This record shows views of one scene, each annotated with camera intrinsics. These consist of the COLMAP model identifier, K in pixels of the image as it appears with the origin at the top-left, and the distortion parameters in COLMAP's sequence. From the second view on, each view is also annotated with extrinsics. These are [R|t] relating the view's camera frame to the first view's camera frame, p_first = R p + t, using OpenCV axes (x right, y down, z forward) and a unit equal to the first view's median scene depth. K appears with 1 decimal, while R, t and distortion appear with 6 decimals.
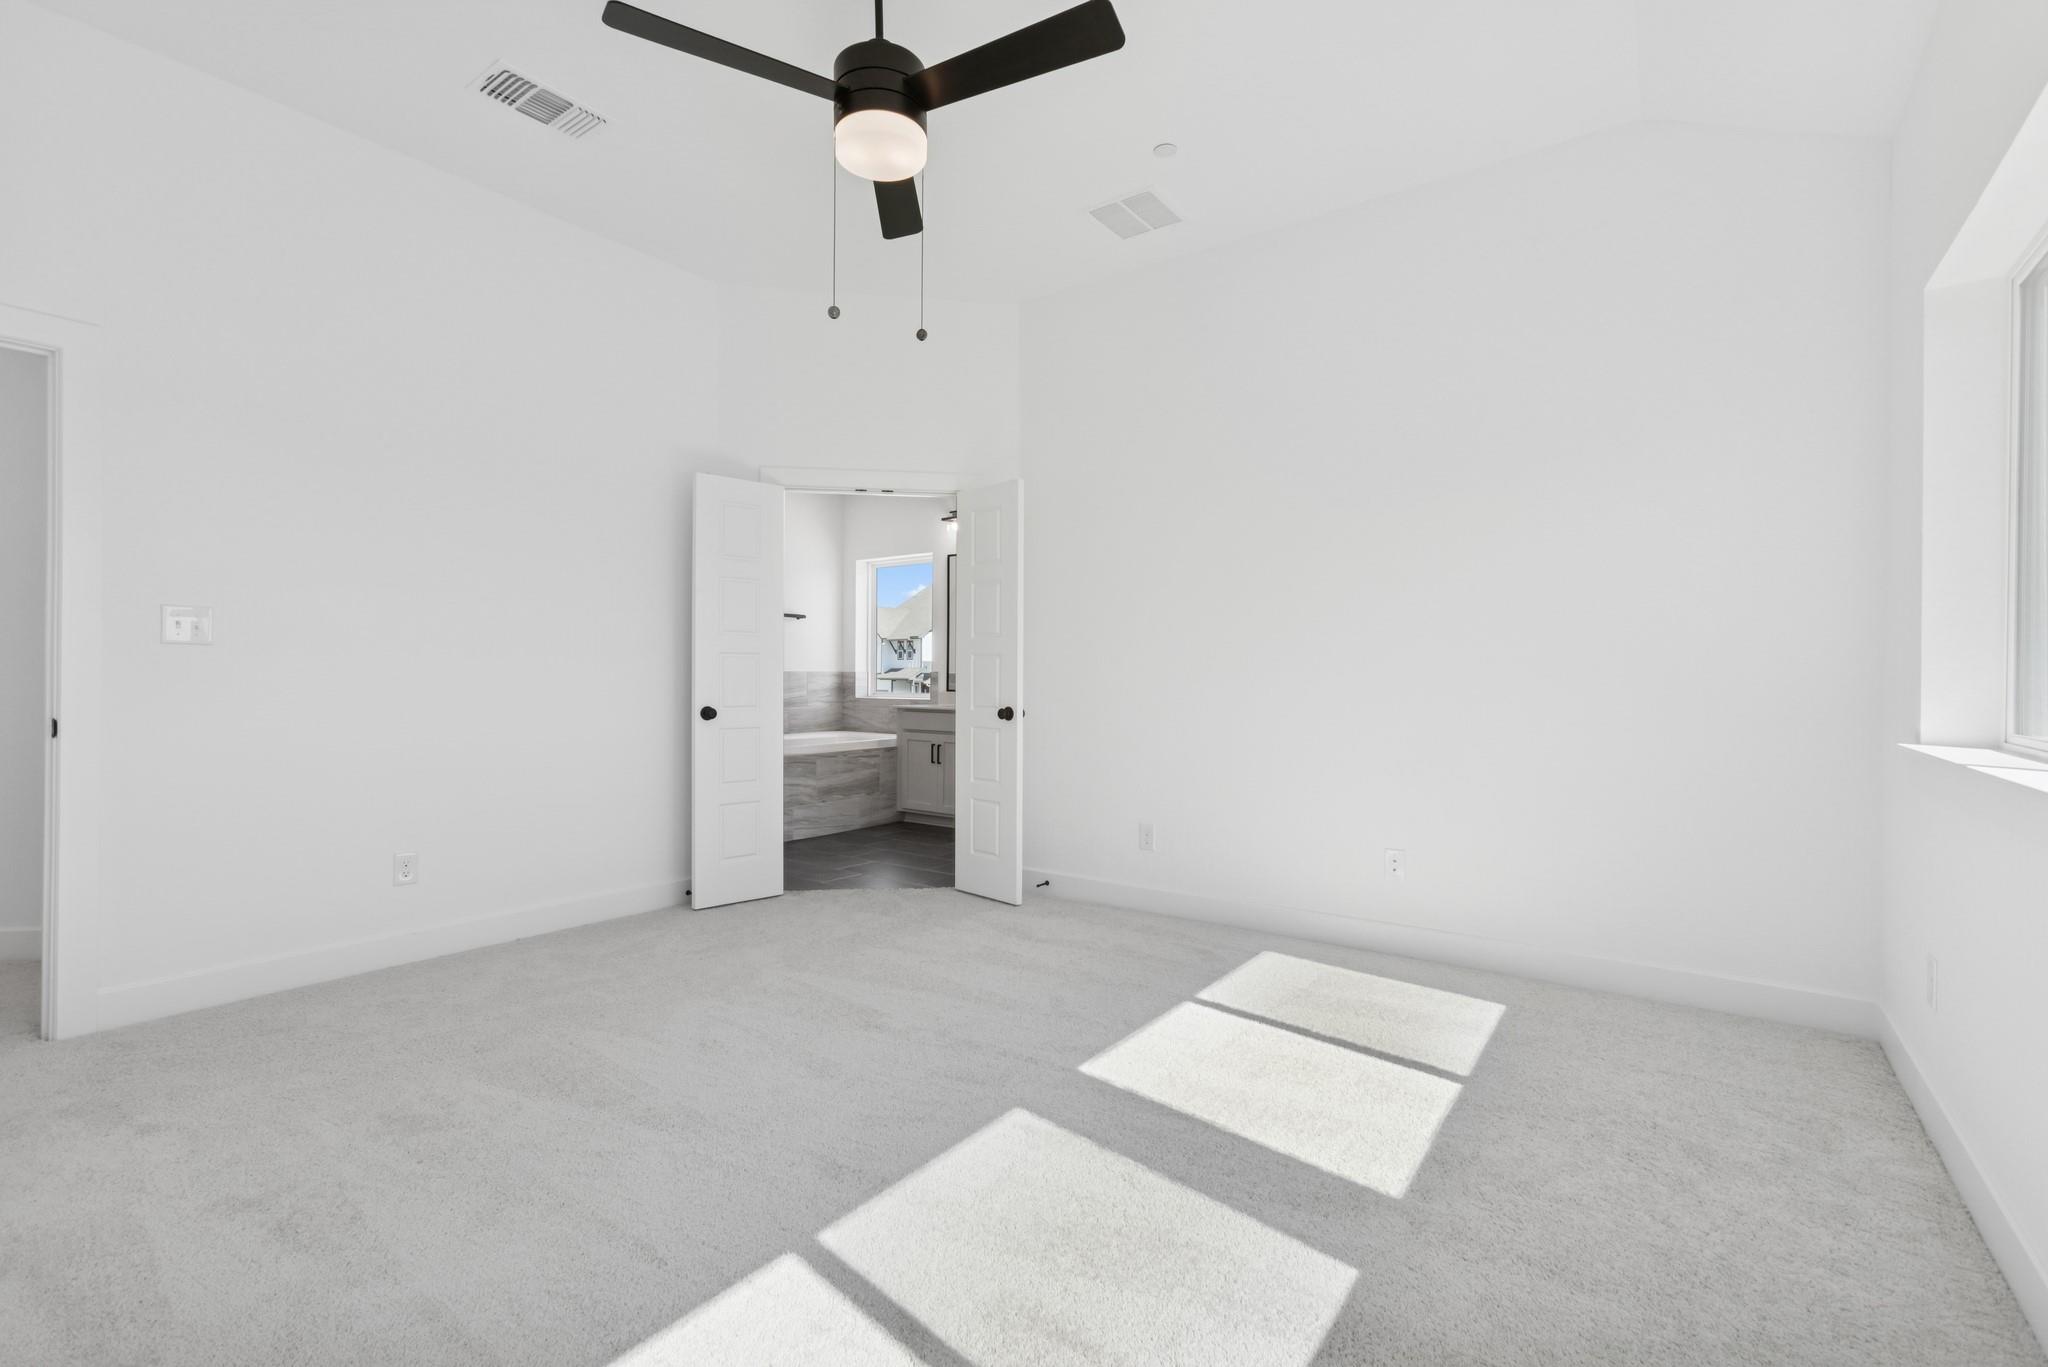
lens RADIAL K [[911.1, 0, 1024.6], [0, 911.1, 688.0], [0, 0, 1]] dist [0.007493, 0.000762]
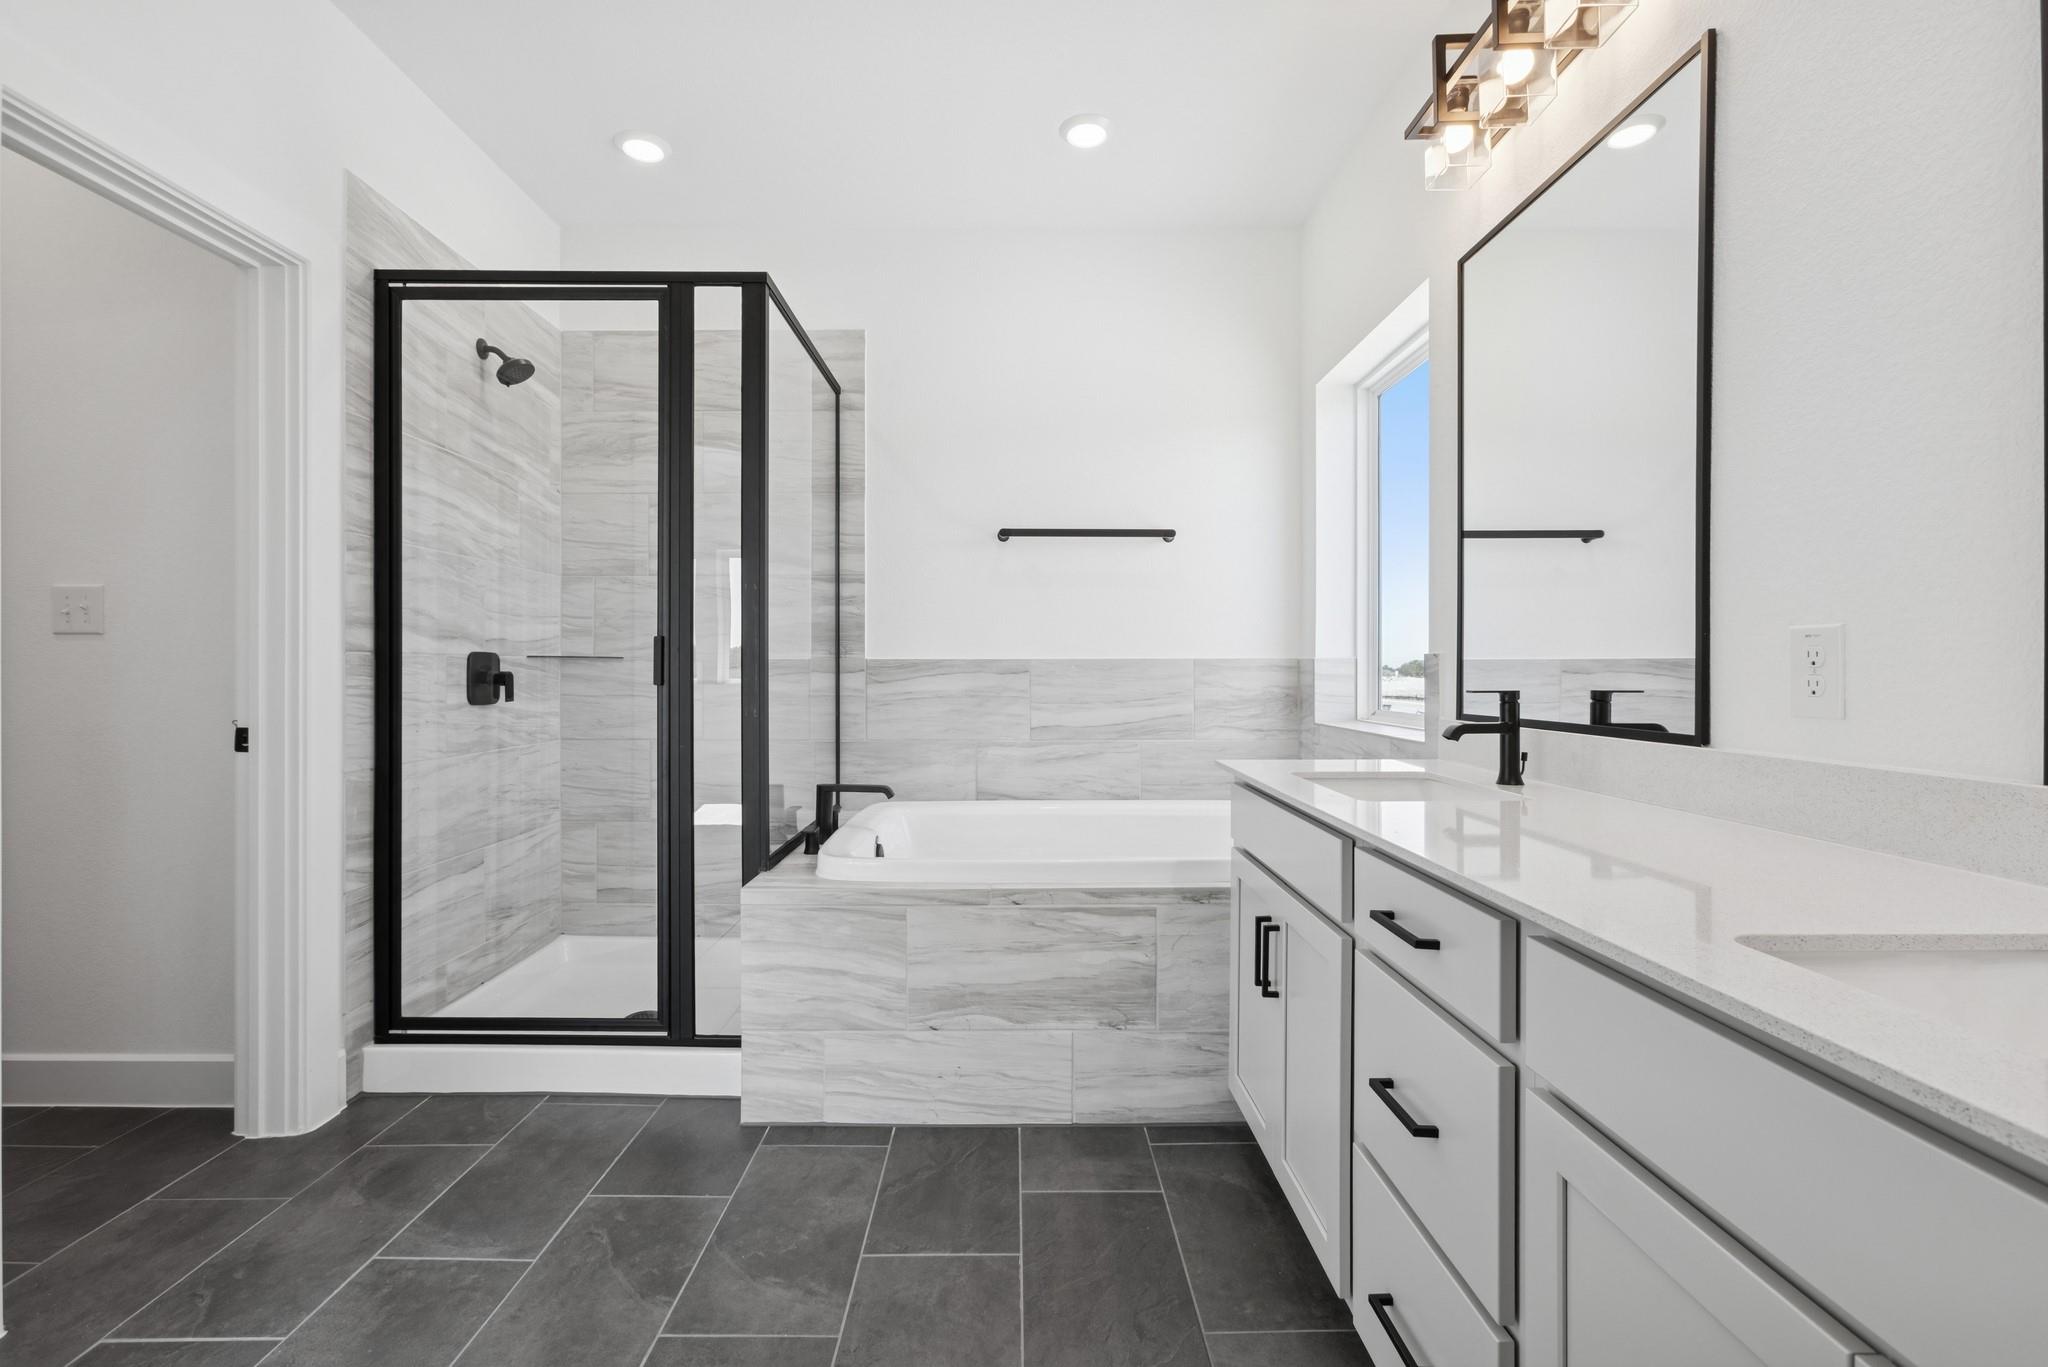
lens RADIAL K [[911.1, 0, 1025.1], [0, 911.1, 674.2], [0, 0, 1]] dist [0.007493, 0.000762]
pose [[0.557401, -0.000795, -0.830243, 0.090176], [0.002510, 0.999997, 0.000728, -0.013079], [0.830239, -0.002490, 0.557401, 0.781311]]
